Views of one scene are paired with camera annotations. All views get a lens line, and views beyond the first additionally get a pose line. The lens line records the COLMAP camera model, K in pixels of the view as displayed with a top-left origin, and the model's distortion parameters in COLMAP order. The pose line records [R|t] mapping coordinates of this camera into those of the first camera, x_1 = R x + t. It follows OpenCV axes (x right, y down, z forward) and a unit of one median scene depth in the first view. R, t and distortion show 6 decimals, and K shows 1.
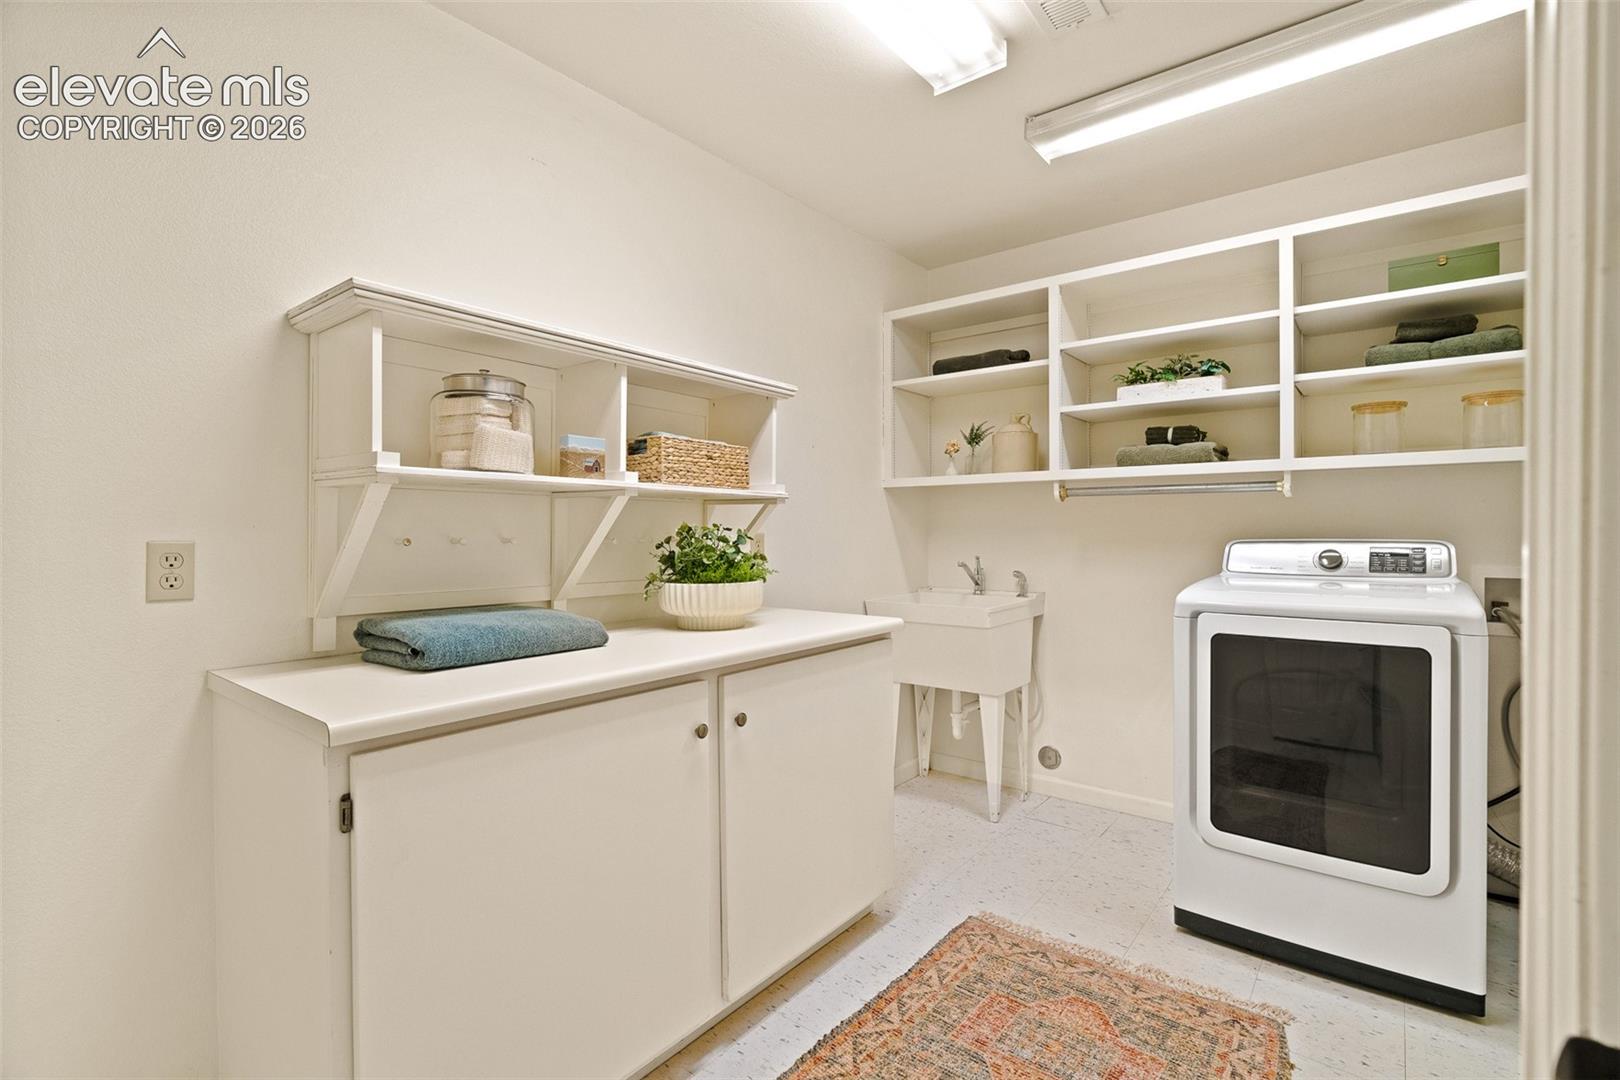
lens RADIAL K [[736.2, 0, 811.7], [0, 736.2, 534.7], [0, 0, 1]] dist [-0.011907, 0.002985]
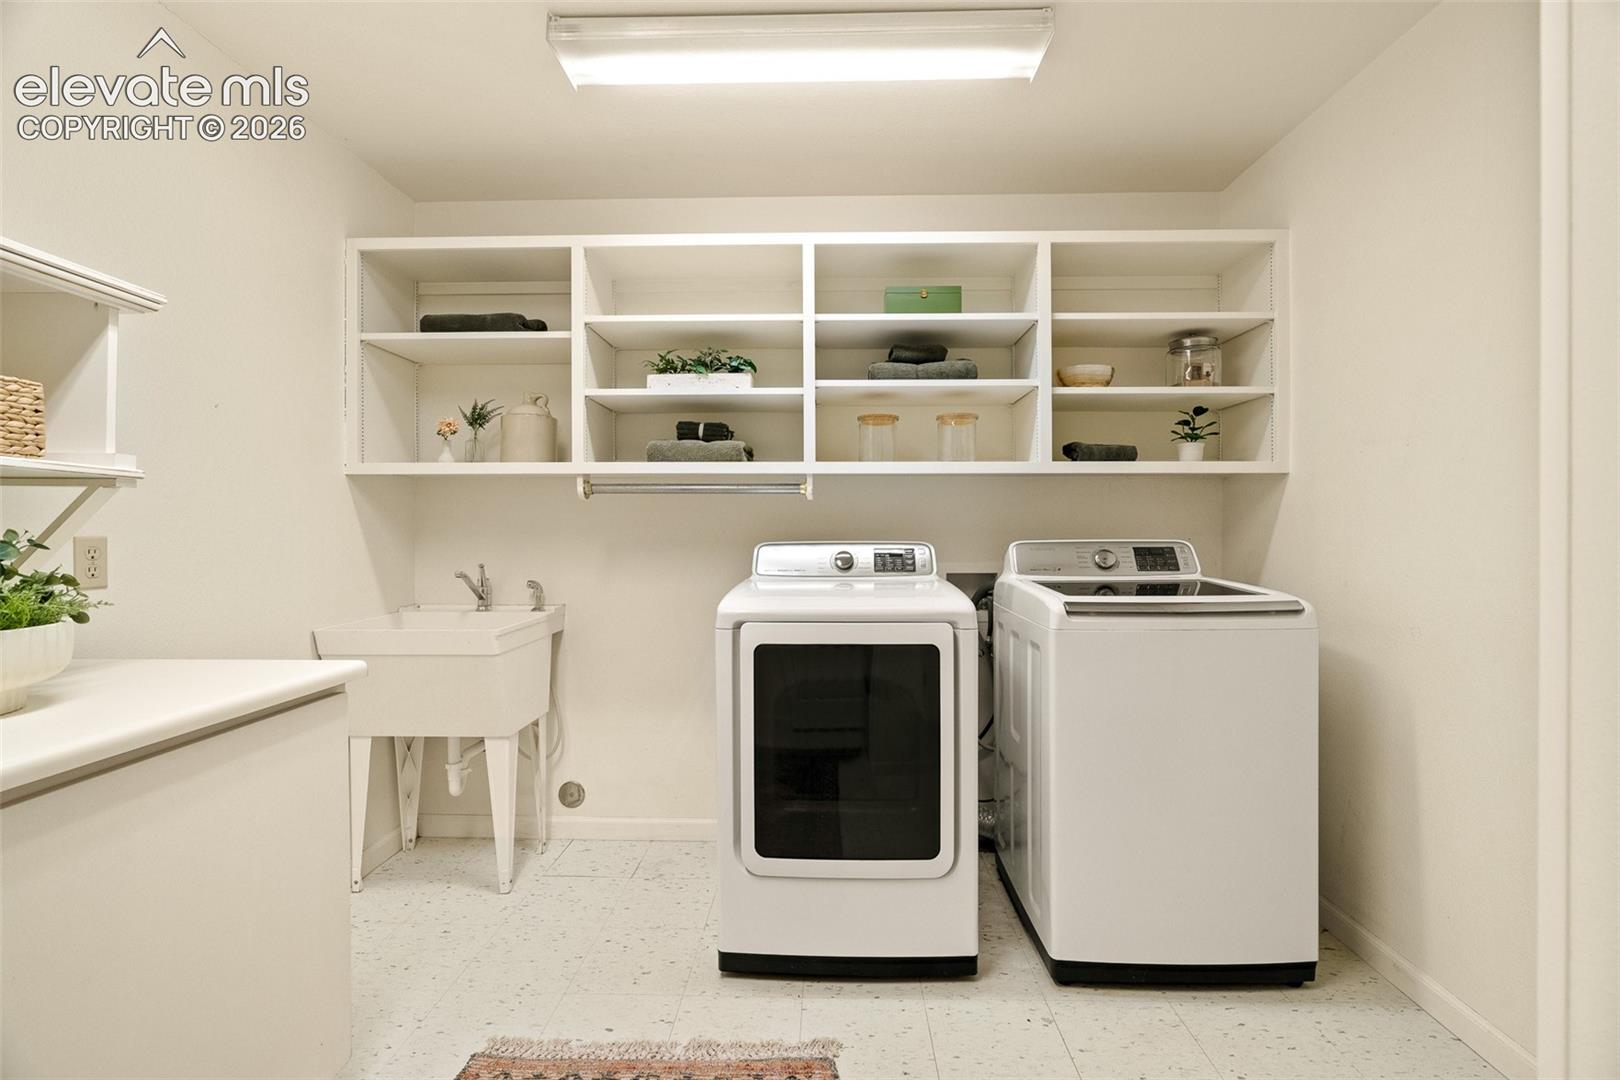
lens RADIAL K [[736.2, 0, 817.3], [0, 736.2, 533.5], [0, 0, 1]] dist [-0.011907, 0.002985]
pose [[0.796019, -0.000028, 0.605272, 0.038852], [0.002713, 0.999990, -0.003522, -0.001163], [-0.605266, 0.004446, 0.796011, 0.170665]]
